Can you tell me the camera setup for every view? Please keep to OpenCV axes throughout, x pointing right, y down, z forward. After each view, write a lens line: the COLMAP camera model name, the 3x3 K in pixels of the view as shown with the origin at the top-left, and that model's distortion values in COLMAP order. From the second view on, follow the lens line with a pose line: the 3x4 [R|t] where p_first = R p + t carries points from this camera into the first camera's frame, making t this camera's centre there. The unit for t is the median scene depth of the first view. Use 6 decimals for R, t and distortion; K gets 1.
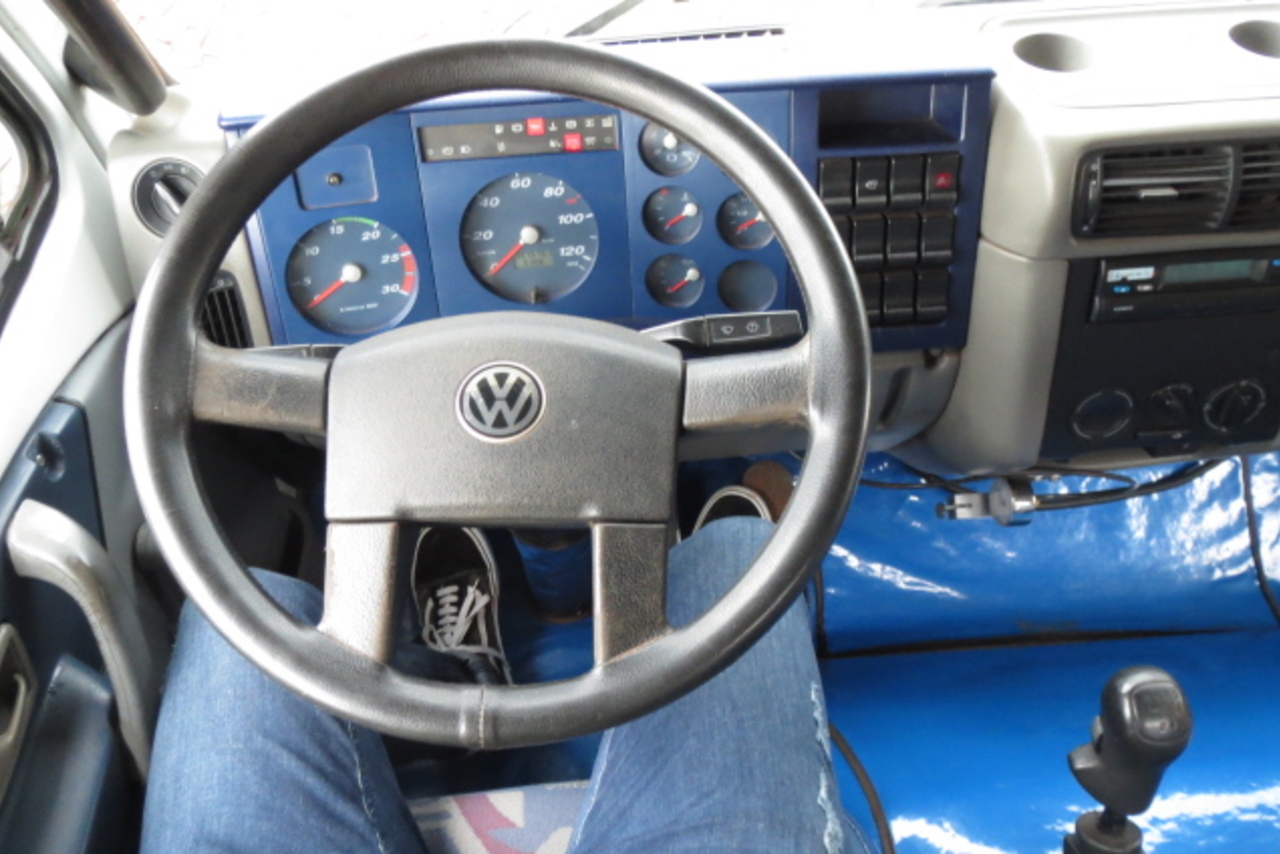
lens RADIAL K [[1085.1, 0, 643.4], [0, 1085.1, 429.8], [0, 0, 1]] dist [-0.008970, -0.000730]
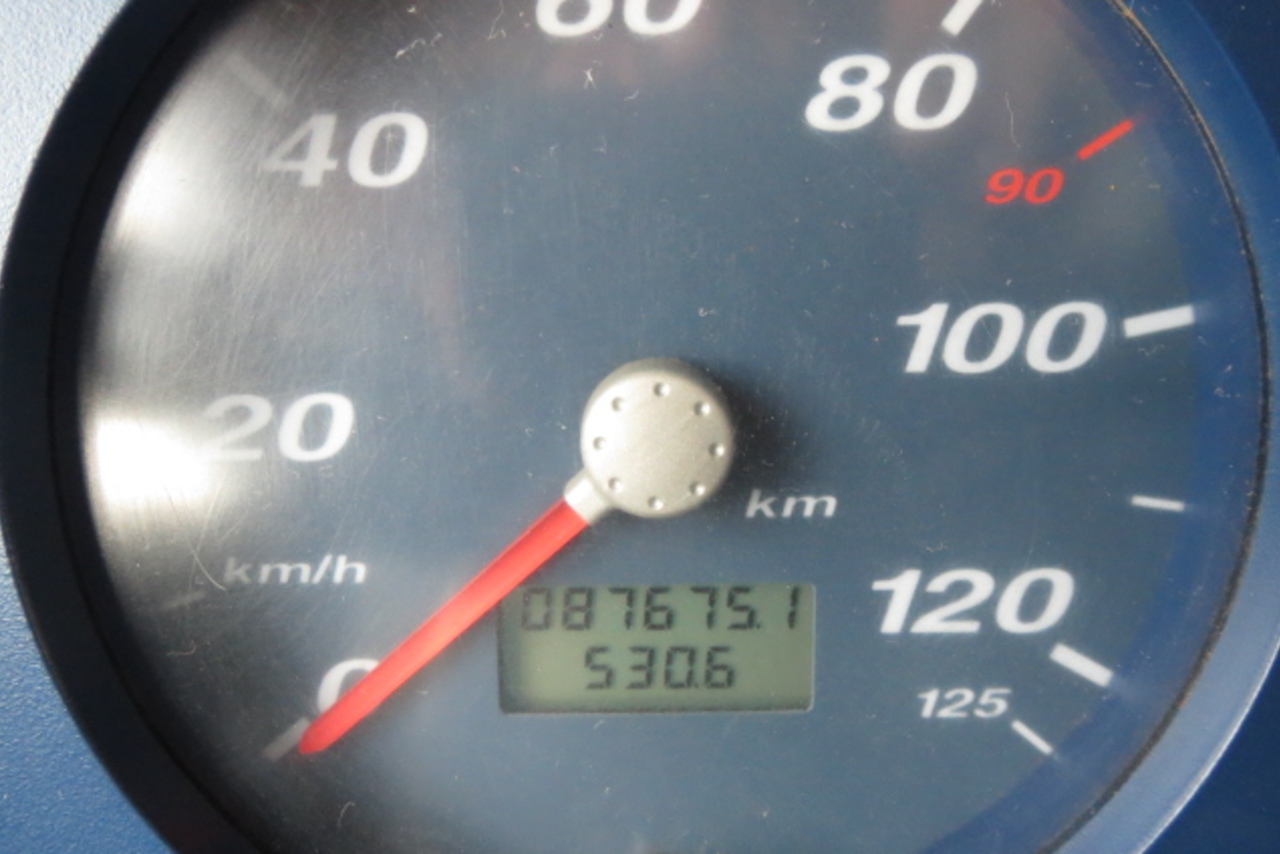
lens RADIAL K [[1085.1, 0, 635.5], [0, 1085.1, 430.6], [0, 0, 1]] dist [-0.008970, -0.000730]
pose [[0.996206, 0.057106, -0.065675, -0.099397], [-0.075164, 0.944941, -0.318492, -0.143045], [0.043871, 0.322219, 0.945648, 0.887901]]
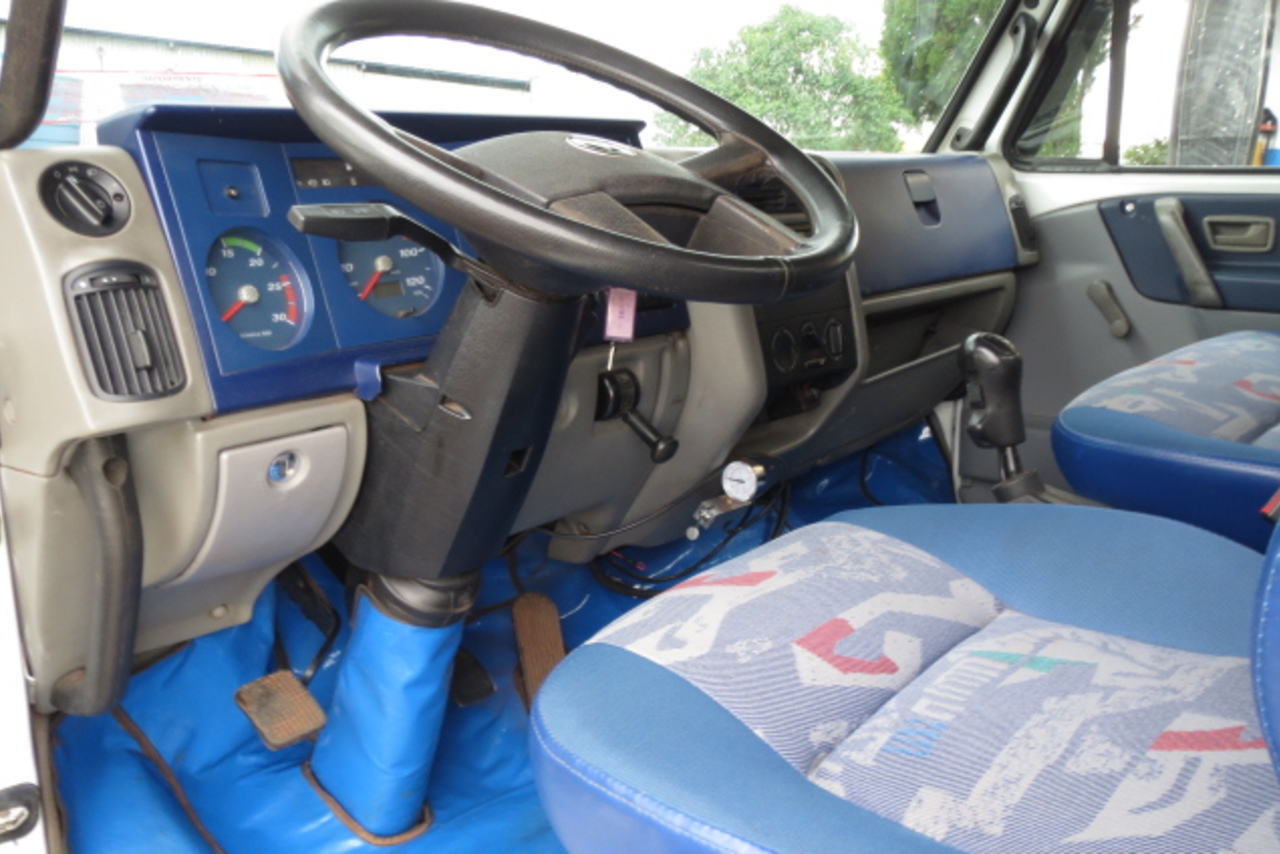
lens RADIAL K [[1085.1, 0, 640.4], [0, 1085.1, 431.7], [0, 0, 1]] dist [-0.008970, -0.000730]
pose [[0.708053, -0.152993, 0.689387, -0.712876], [0.522163, 0.770663, -0.365272, 0.497686], [-0.475401, 0.618604, 0.625558, 0.285631]]
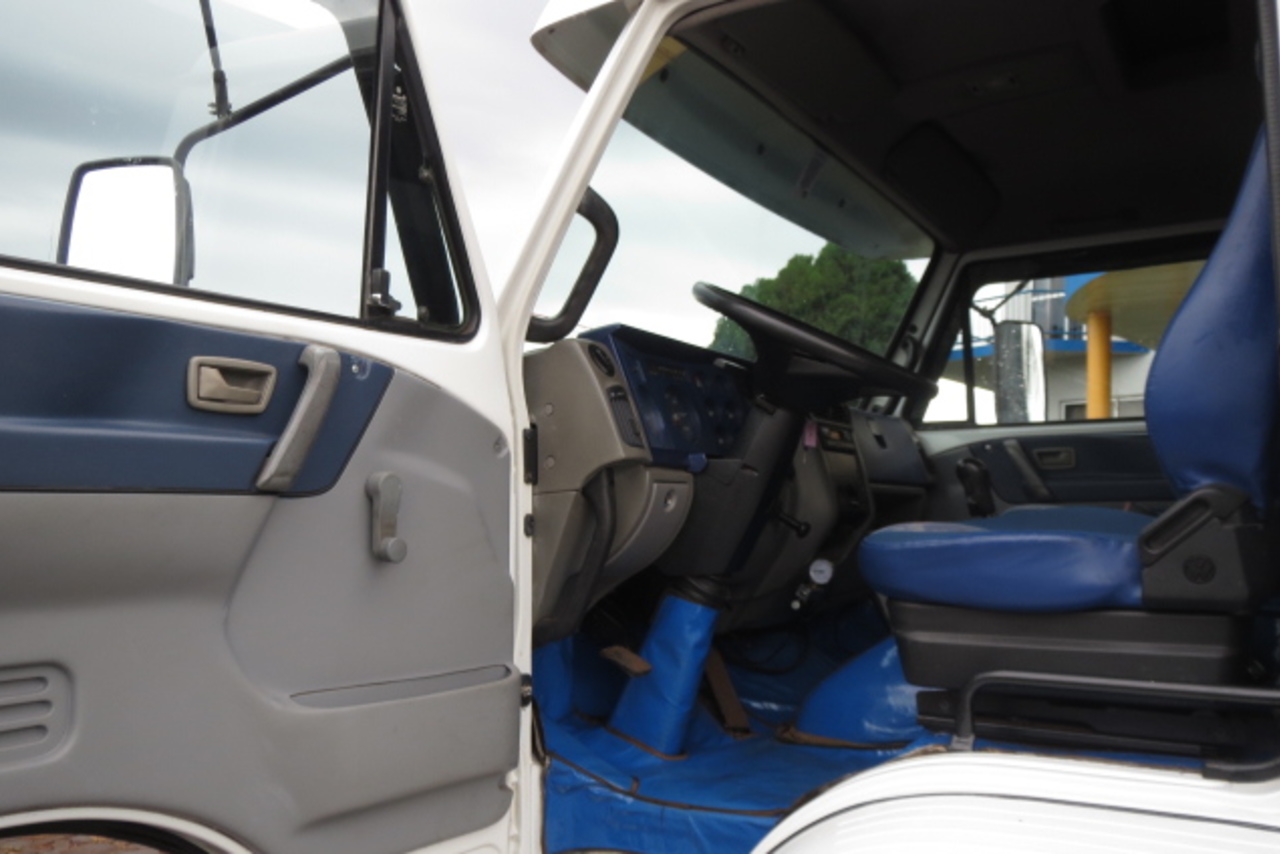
lens RADIAL K [[1085.1, 0, 637.8], [0, 1085.1, 425.8], [0, 0, 1]] dist [-0.008970, -0.000730]
pose [[0.568282, 0.088537, 0.818056, -1.923921], [0.616027, 0.613320, -0.494317, 0.849607], [-0.545496, 0.784856, 0.293998, 0.428355]]
